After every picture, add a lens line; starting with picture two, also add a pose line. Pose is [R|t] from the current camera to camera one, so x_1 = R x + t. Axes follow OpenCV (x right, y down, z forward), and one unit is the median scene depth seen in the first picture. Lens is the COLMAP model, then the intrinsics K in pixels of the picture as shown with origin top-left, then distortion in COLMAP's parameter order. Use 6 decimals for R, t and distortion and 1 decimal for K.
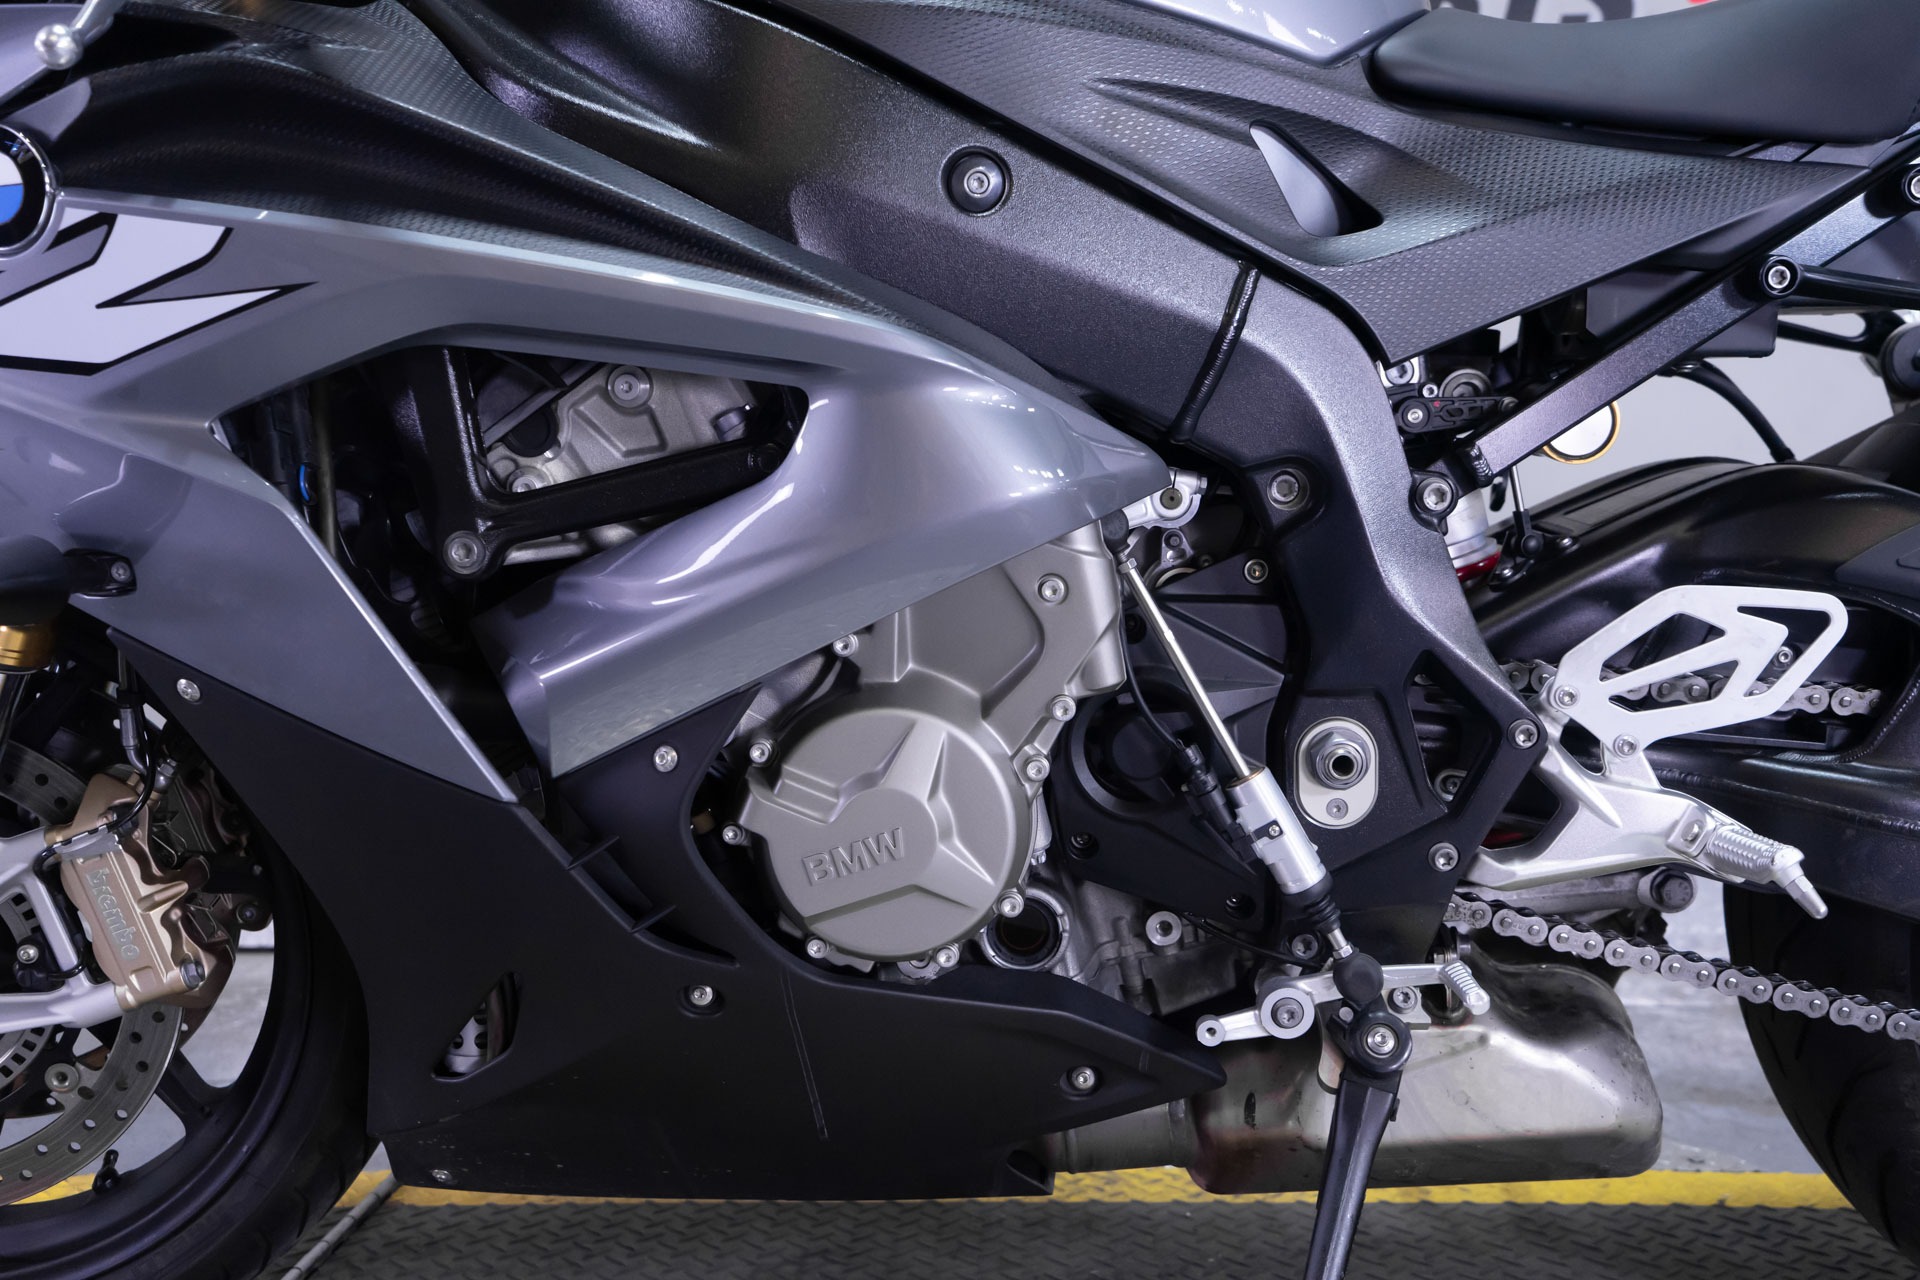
lens RADIAL K [[1795.6, 0, 945.0], [0, 1795.6, 595.3], [0, 0, 1]] dist [0.003020, 0.000000]
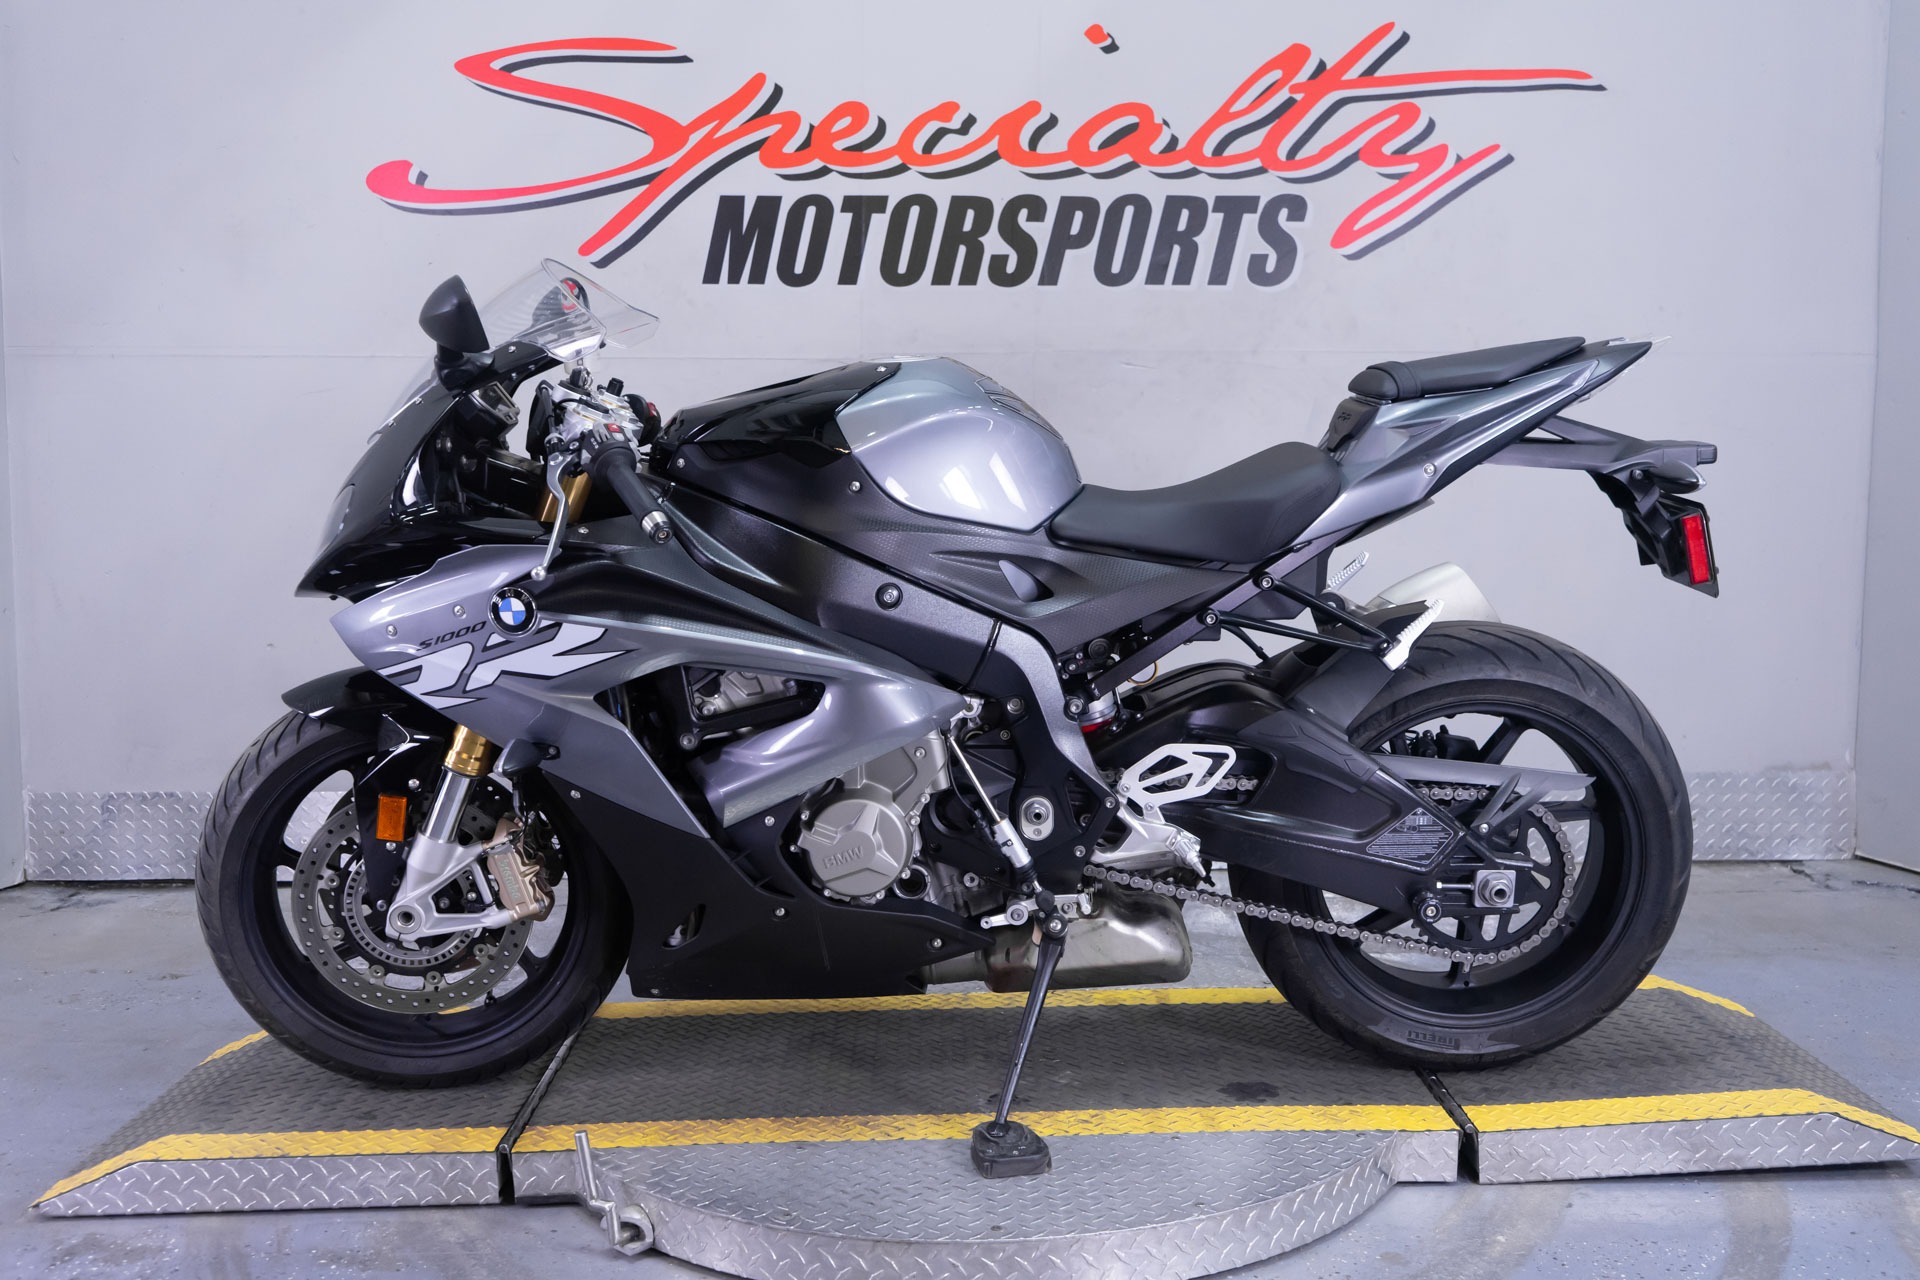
lens RADIAL K [[1795.6, 0, 957.1], [0, 1795.6, 629.3], [0, 0, 1]] dist [0.003020, 0.000000]
pose [[0.998455, -0.009158, 0.054815, -0.024626], [0.005437, 0.997694, 0.067647, -0.333545], [-0.055308, -0.067245, 0.996202, -1.461572]]
